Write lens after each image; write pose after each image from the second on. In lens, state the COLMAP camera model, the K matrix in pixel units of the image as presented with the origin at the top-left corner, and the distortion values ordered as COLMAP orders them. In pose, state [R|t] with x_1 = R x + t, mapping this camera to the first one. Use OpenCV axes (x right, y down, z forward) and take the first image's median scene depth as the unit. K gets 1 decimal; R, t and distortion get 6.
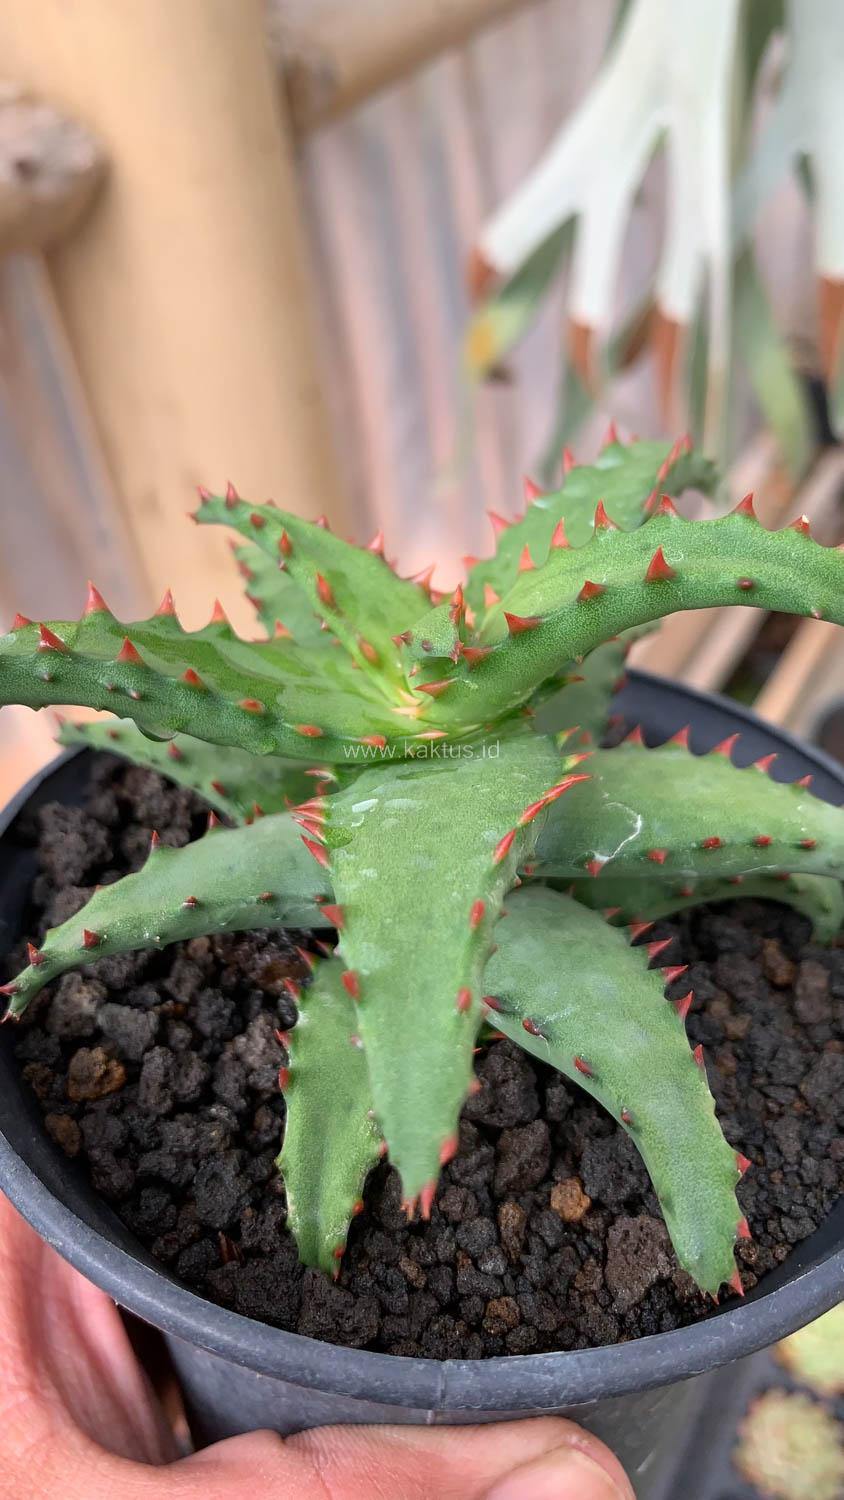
lens RADIAL K [[1251.9, 0, 421.7], [0, 1251.9, 737.7], [0, 0, 1]] dist [-0.011331, -0.013711]
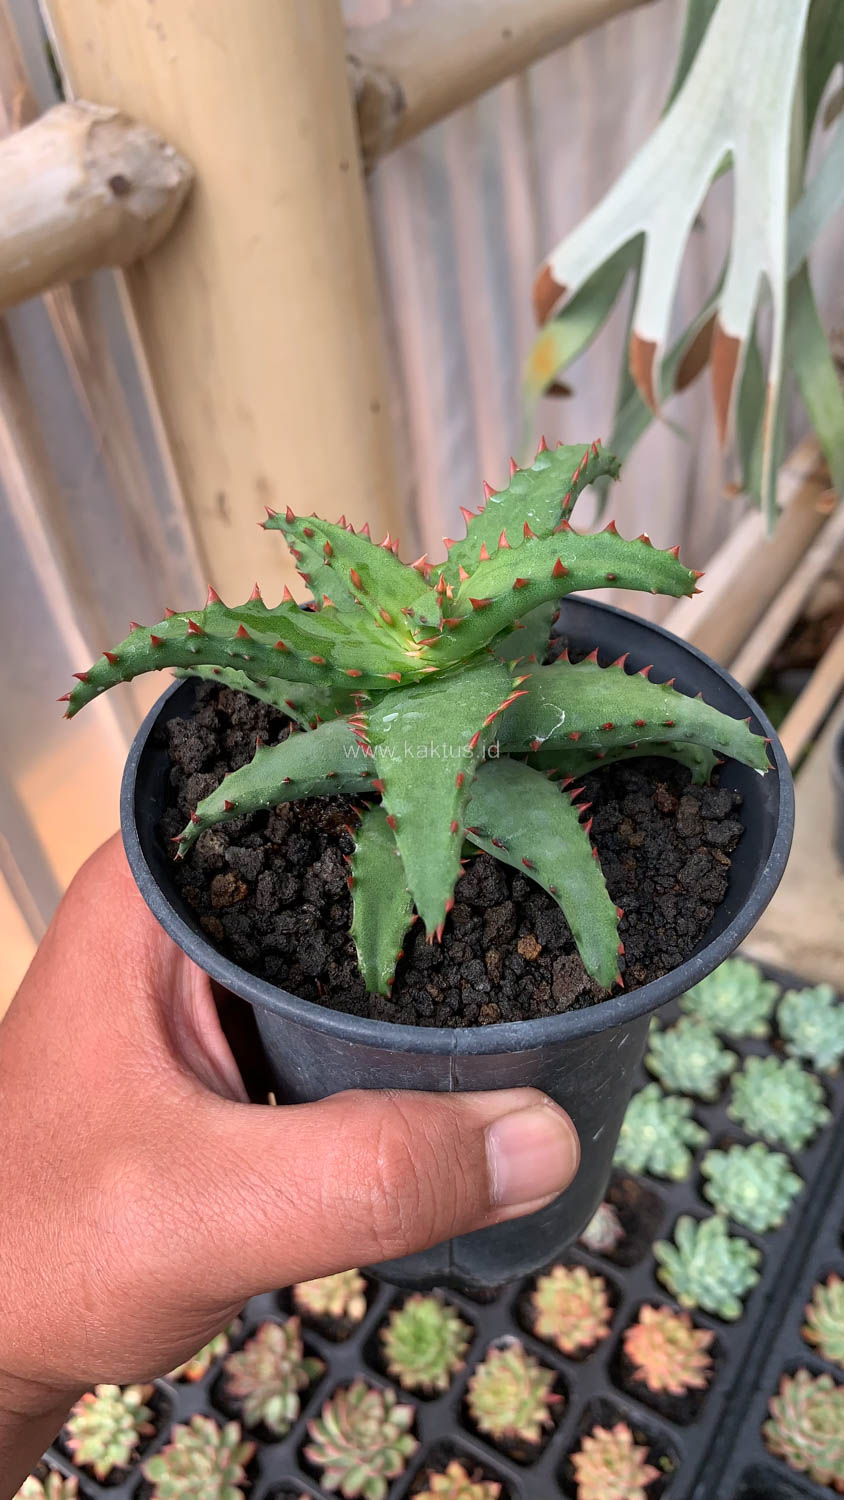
lens RADIAL K [[1189.4, 0, 418.0], [0, 1189.4, 758.7], [0, 0, 1]] dist [0.006602, 0.002567]
pose [[0.998532, -0.053346, -0.009360, 0.001650], [0.054113, 0.989923, 0.130859, -0.084628], [0.002284, -0.131173, 0.991357, -0.499095]]
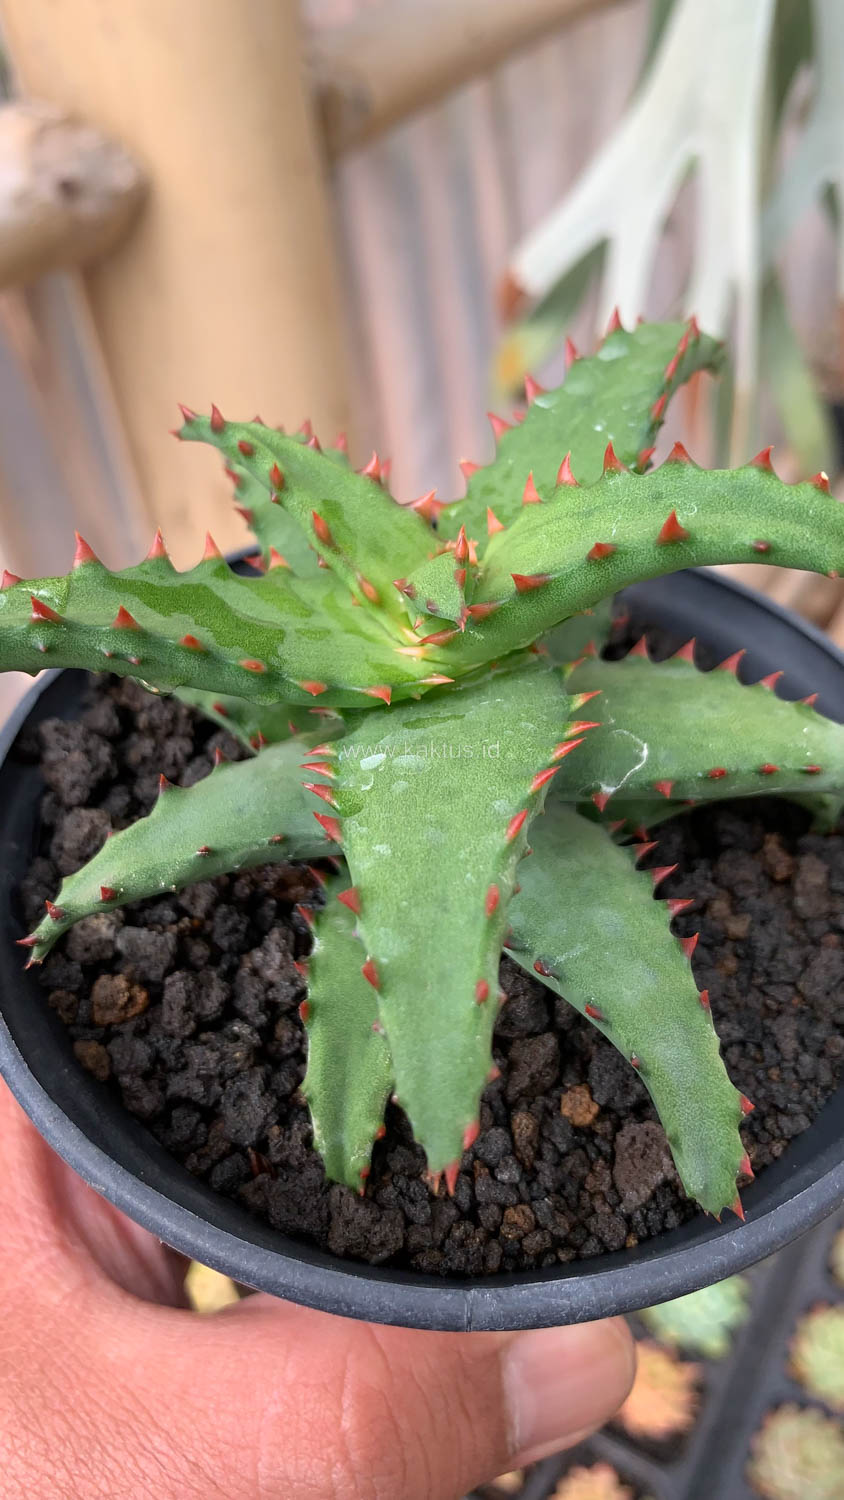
lens RADIAL K [[1248.0, 0, 429.2], [0, 1248.0, 751.5], [0, 0, 1]] dist [0.018343, 0.004344]
pose [[0.999452, -0.031067, 0.011422, -0.010806], [0.028292, 0.980906, 0.192414, -0.129896], [-0.017182, -0.191985, 0.981247, 0.021434]]
